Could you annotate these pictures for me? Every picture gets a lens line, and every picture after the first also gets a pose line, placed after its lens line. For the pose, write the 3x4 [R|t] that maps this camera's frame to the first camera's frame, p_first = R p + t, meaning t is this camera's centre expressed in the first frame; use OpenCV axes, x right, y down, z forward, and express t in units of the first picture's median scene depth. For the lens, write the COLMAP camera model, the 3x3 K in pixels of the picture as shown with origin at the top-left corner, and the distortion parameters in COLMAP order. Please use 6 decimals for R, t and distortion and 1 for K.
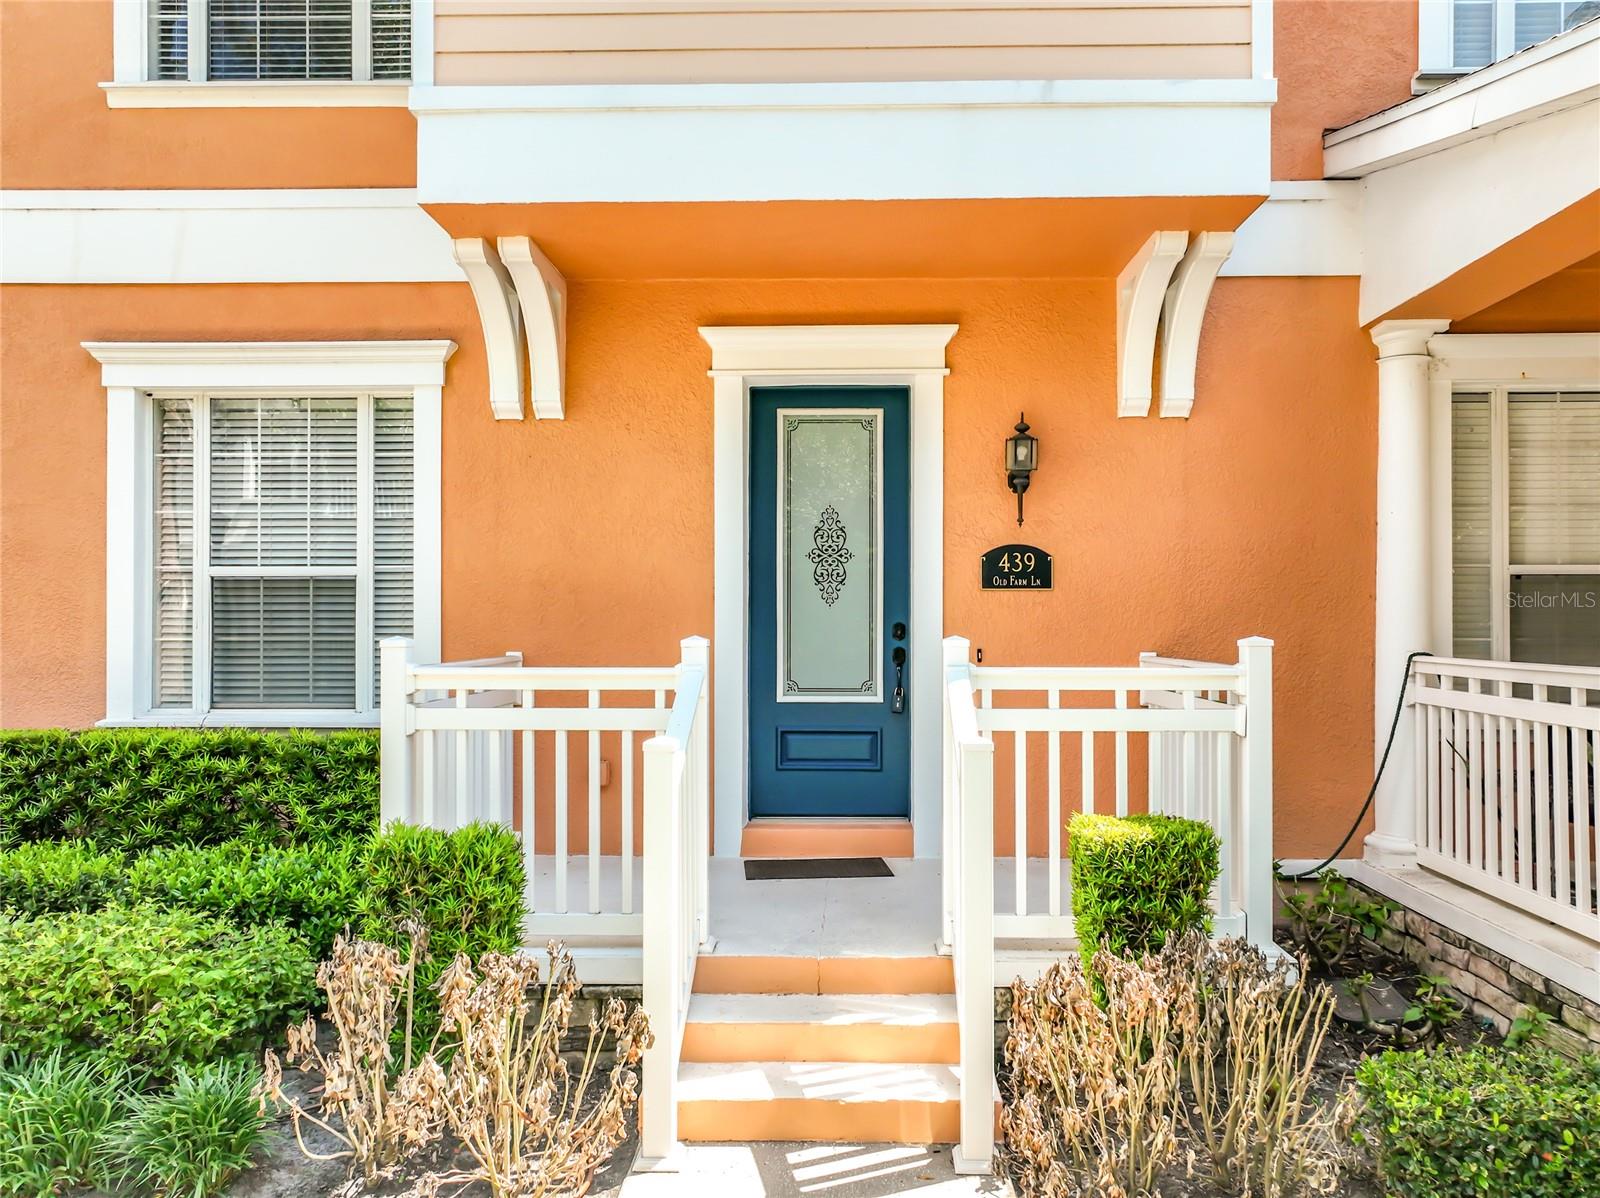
lens RADIAL K [[1129.4, 0, 829.4], [0, 1129.4, 613.9], [0, 0, 1]] dist [0.010545, 0.008927]
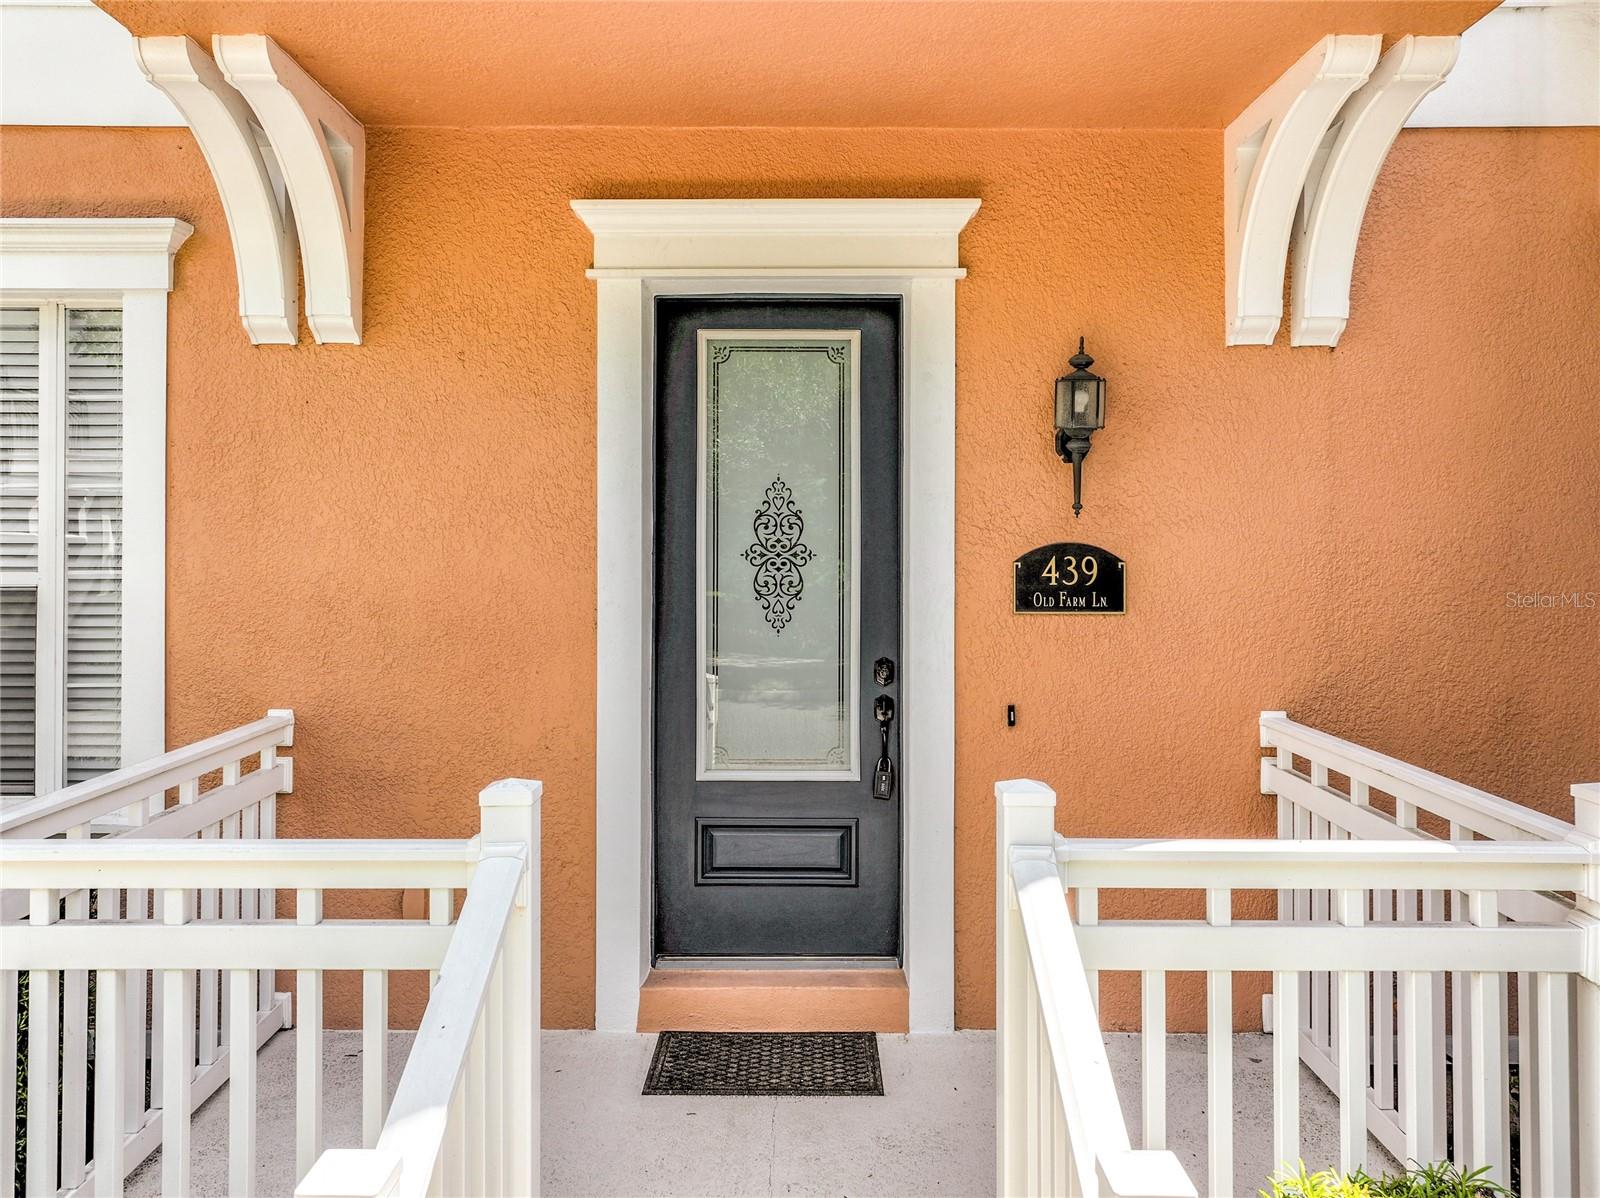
lens RADIAL K [[1114.2, 0, 801.2], [0, 1114.2, 529.1], [0, 0, 1]] dist [0.002194, 0.010995]
pose [[0.999790, 0.001563, 0.020414, 0.000437], [-0.001553, 0.999999, -0.000472, -0.069254], [-0.020415, 0.000440, 0.999791, 0.372885]]
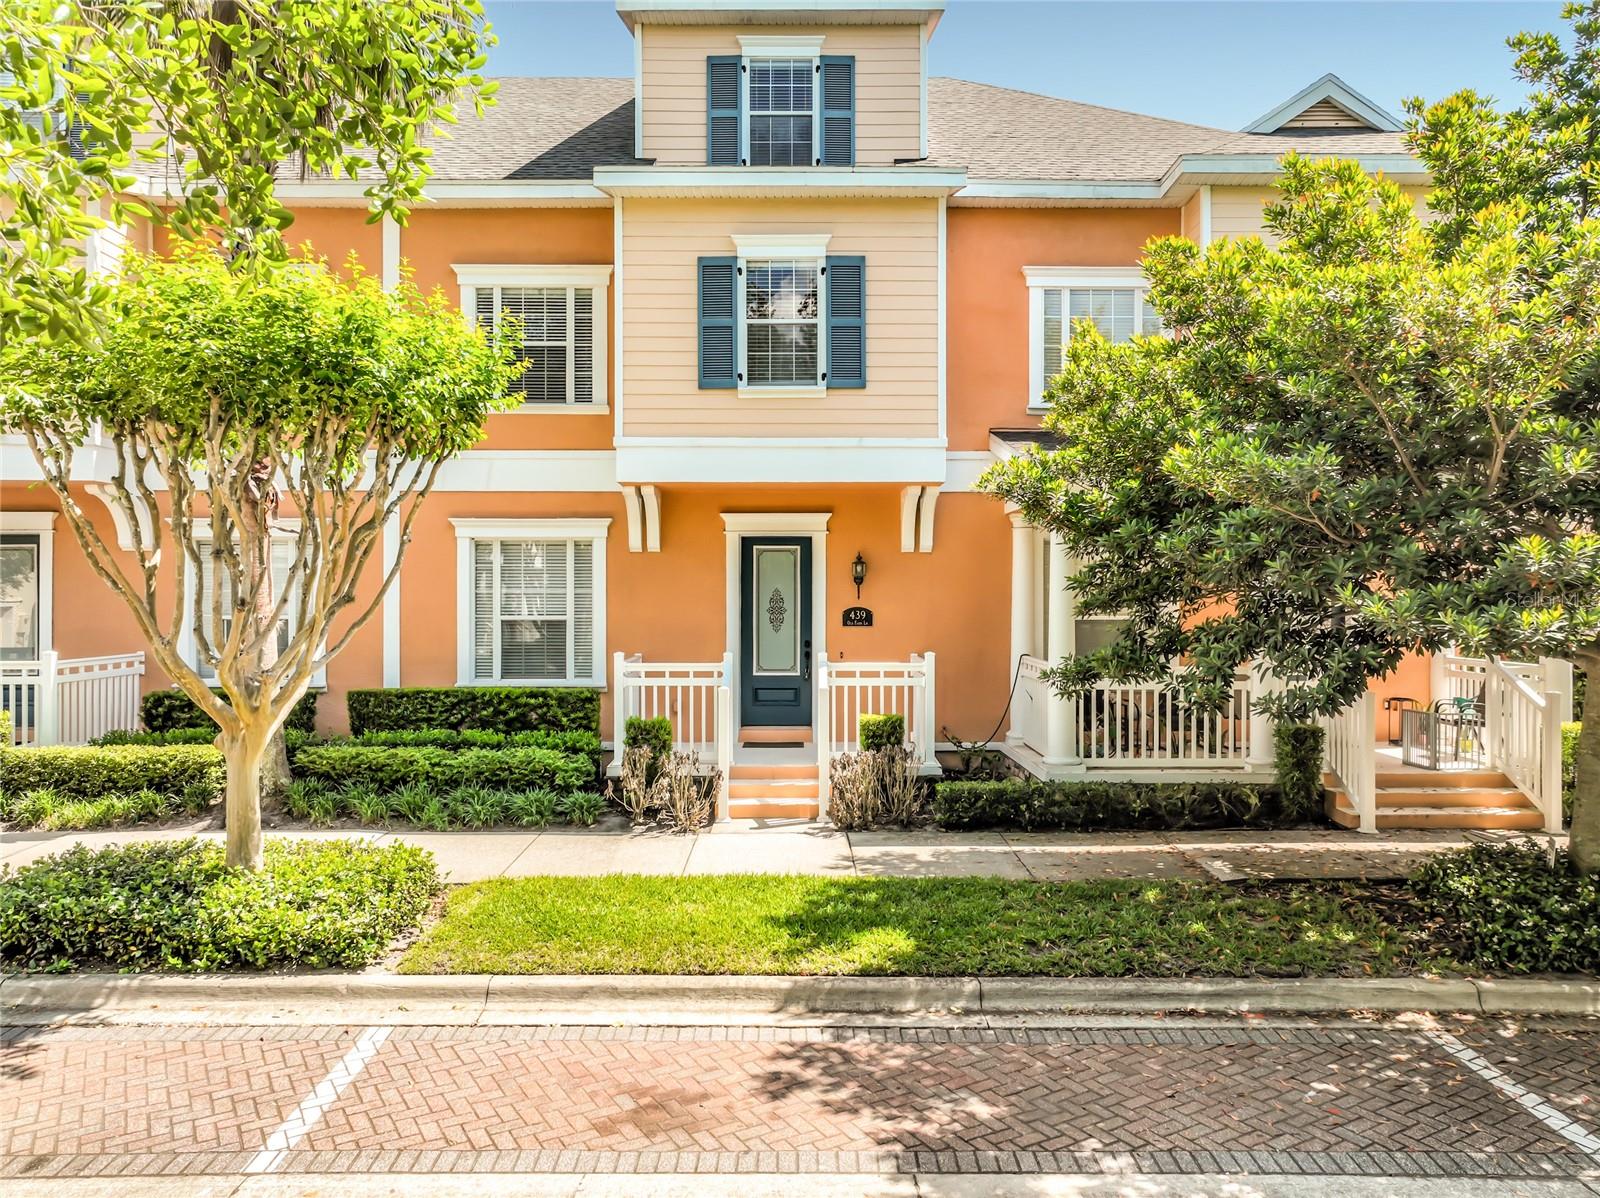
lens RADIAL K [[1132.6, 0, 808.3], [0, 1132.6, 602.3], [0, 0, 1]] dist [0.024046, 0.000432]
pose [[0.999459, 0.000727, 0.032896, -0.011095], [-0.001156, 0.999915, 0.013006, -0.102021], [-0.032884, -0.013037, 0.999374, -1.319847]]
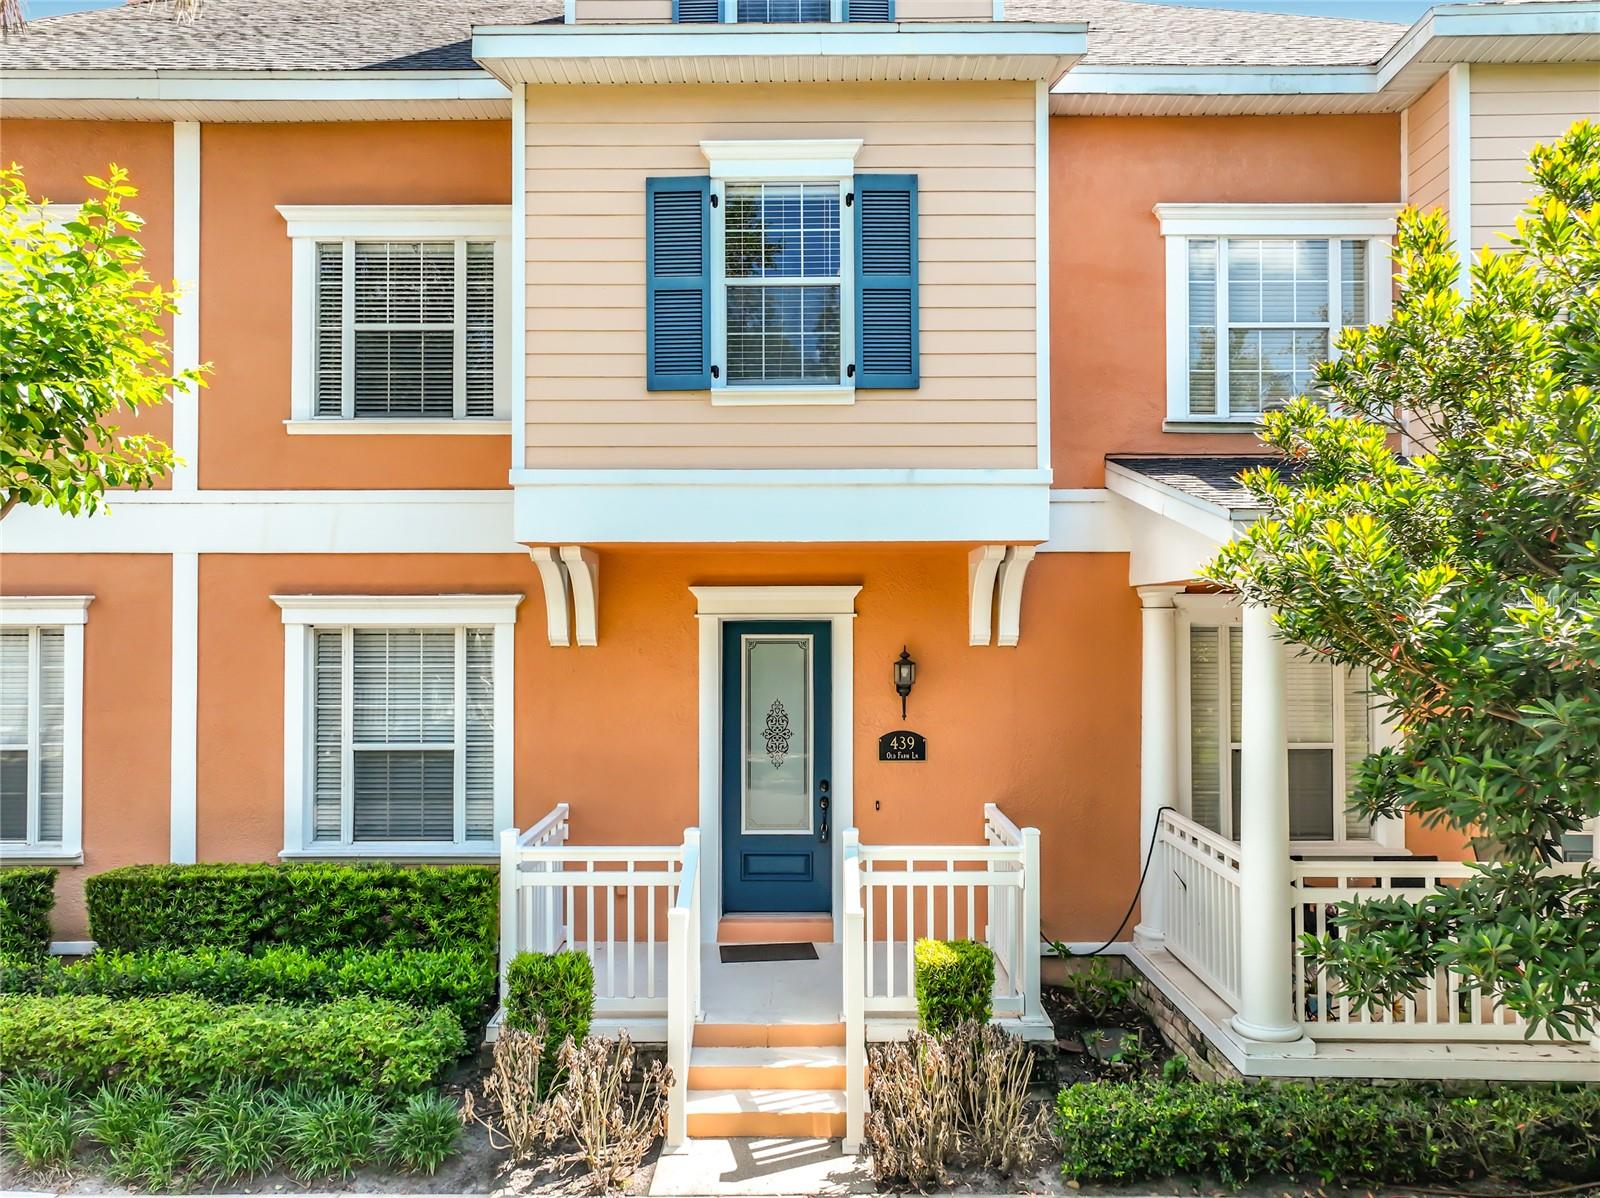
lens RADIAL K [[1103.8, 0, 807.8], [0, 1103.8, 607.9], [0, 0, 1]] dist [0.015327, -0.002559]
pose [[0.999832, -0.000625, 0.018317, 0.014743], [0.000687, 0.999994, -0.003335, -0.220355], [-0.018314, 0.003347, 0.999827, -0.456902]]
